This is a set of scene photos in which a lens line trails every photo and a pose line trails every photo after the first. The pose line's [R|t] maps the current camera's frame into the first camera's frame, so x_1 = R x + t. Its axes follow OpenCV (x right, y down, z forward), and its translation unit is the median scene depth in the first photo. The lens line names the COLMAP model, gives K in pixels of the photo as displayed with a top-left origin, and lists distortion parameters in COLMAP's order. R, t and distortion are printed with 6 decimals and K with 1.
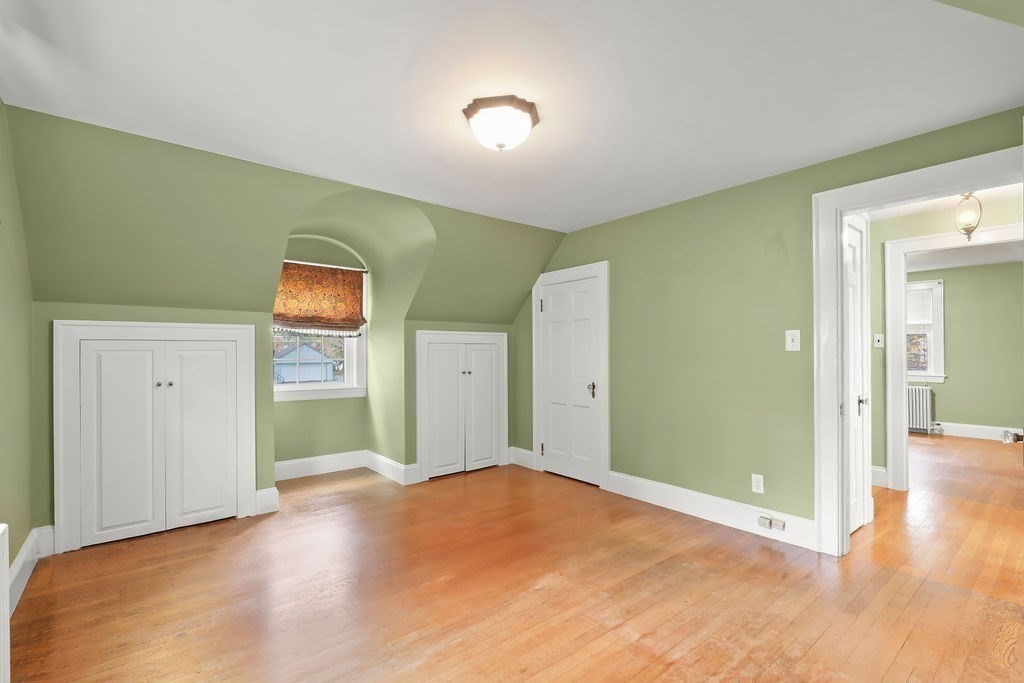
lens RADIAL K [[464.3, 0, 516.4], [0, 464.3, 347.5], [0, 0, 1]] dist [0.008292, 0.000012]
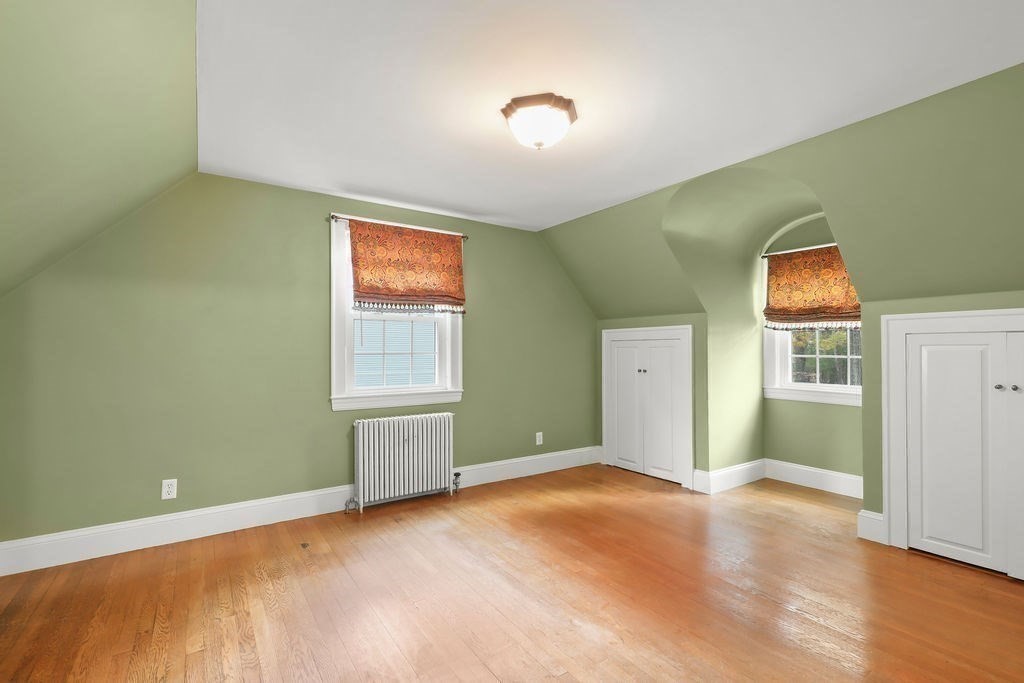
lens RADIAL K [[468.4, 0, 512.3], [0, 468.4, 352.0], [0, 0, 1]] dist [0.004842, 0.000240]
pose [[-0.101101, 0.006992, -0.994852, 0.687159], [0.012319, 0.999907, 0.005776, 0.007226], [0.994800, -0.011672, -0.101178, 0.730174]]
